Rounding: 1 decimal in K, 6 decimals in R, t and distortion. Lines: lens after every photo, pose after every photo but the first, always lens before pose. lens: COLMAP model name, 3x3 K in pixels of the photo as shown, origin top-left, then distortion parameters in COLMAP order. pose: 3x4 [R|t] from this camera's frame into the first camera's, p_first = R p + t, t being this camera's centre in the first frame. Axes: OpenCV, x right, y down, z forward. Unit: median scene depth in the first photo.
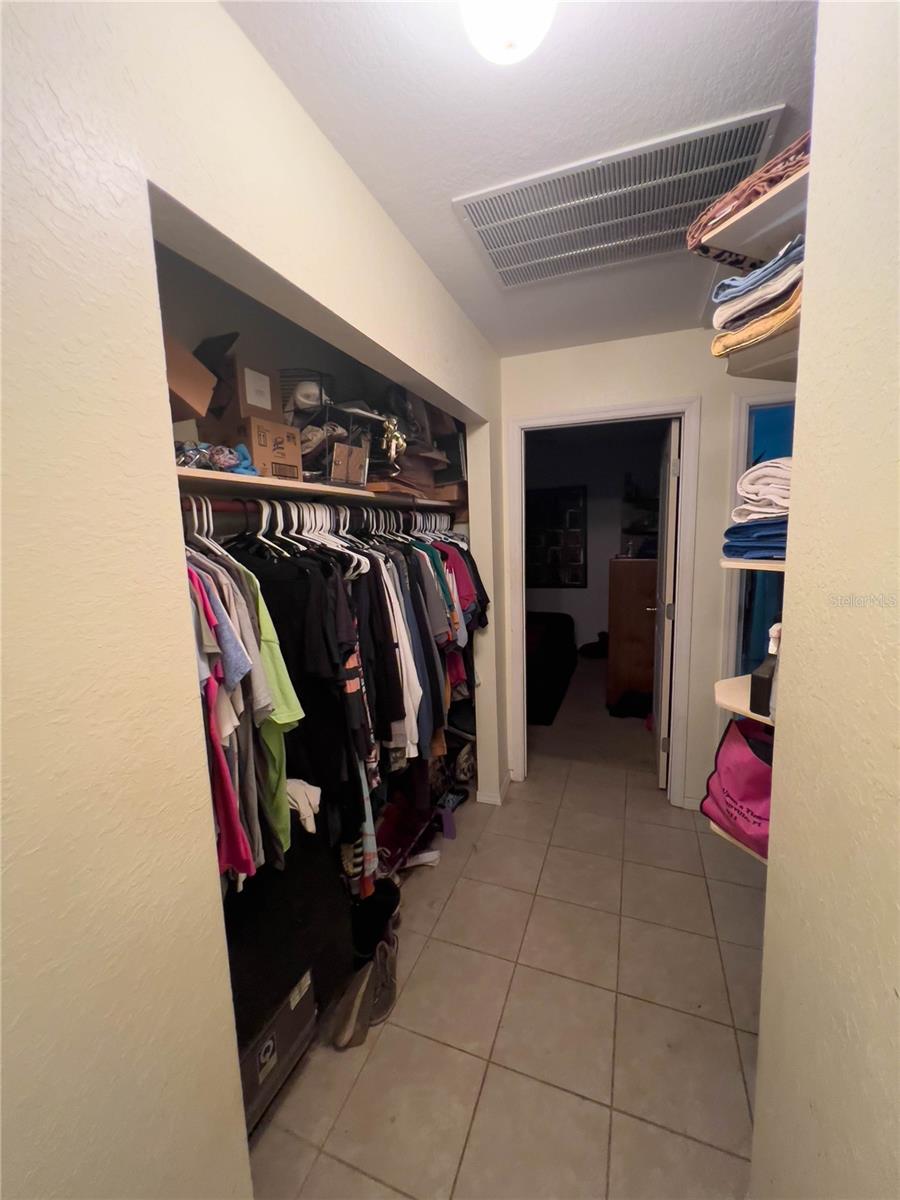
lens RADIAL K [[487.1, 0, 447.3], [0, 487.1, 596.6], [0, 0, 1]] dist [0.004230, -0.000303]
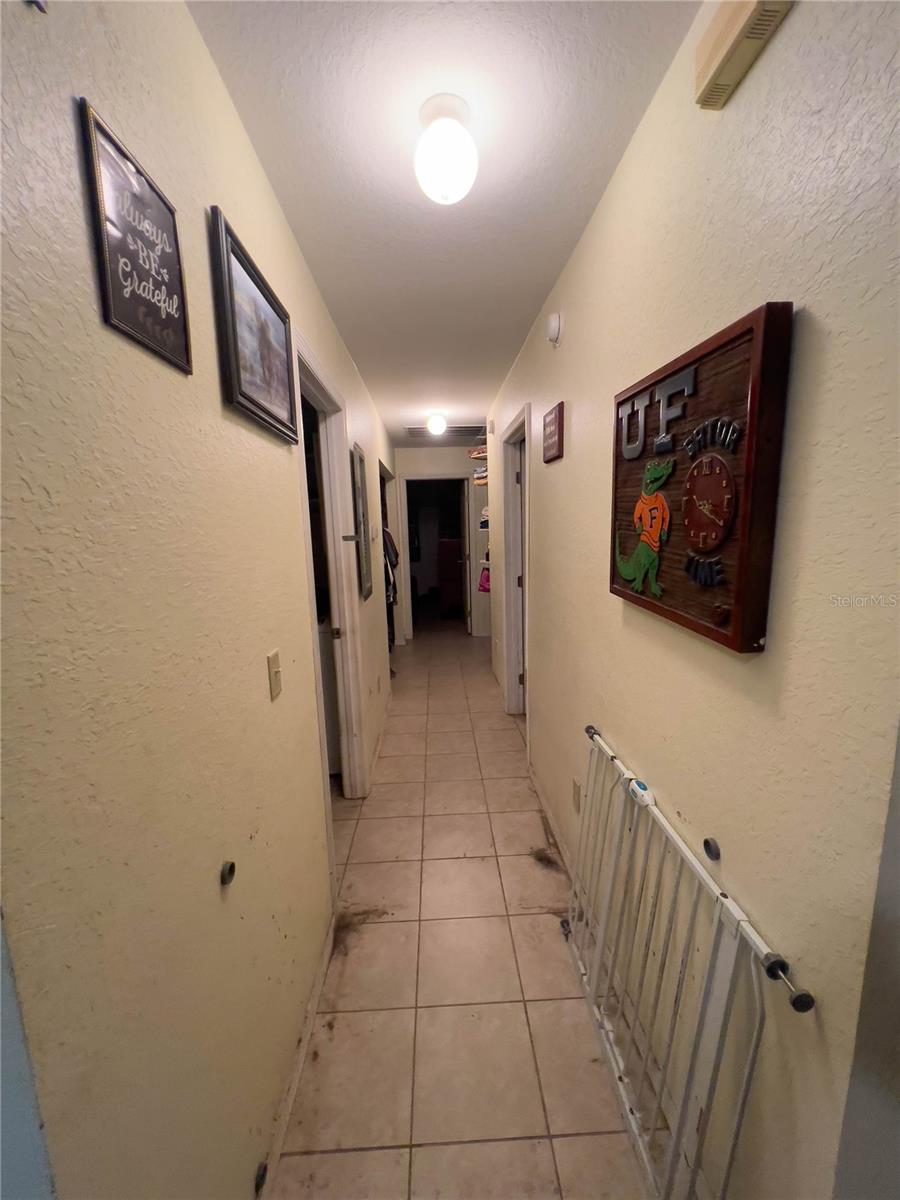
lens RADIAL K [[487.1, 0, 451.7], [0, 487.1, 596.8], [0, 0, 1]] dist [0.004230, -0.000303]
pose [[0.920321, -0.056851, 0.387010, -0.544946], [0.054773, 0.998364, 0.016407, 0.175274], [-0.387310, 0.006098, 0.921929, -1.151455]]
